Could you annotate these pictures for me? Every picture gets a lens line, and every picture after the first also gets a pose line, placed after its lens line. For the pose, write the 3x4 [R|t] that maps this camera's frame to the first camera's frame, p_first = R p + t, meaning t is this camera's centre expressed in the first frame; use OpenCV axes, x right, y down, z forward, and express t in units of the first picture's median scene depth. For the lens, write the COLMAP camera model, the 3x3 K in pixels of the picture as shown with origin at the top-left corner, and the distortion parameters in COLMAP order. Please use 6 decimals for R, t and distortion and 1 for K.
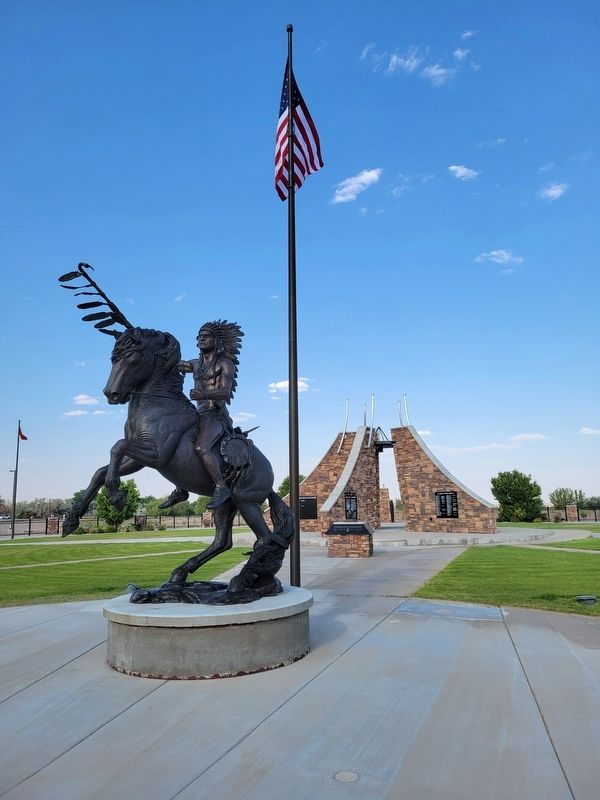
lens RADIAL K [[639.3, 0, 300.0], [0, 639.3, 400.0], [0, 0, 1]] dist [0.037615, -0.001248]
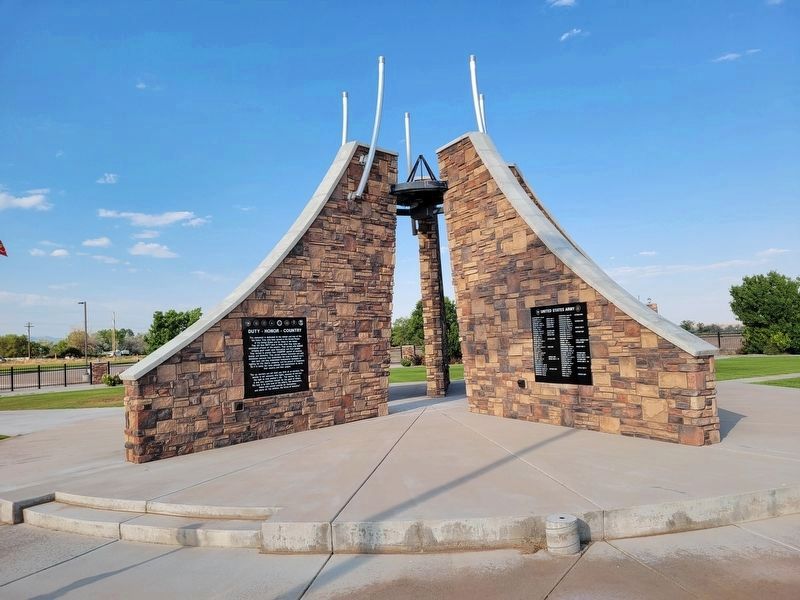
lens RADIAL K [[639.3, 0, 402.1], [0, 639.3, 318.0], [0, 0, 1]] dist [0.037615, -0.001248]
pose [[0.980902, -0.033529, -0.191591, 0.209071], [0.059785, 0.989317, 0.132955, 0.099763], [0.185087, -0.141870, 0.972428, 0.654100]]
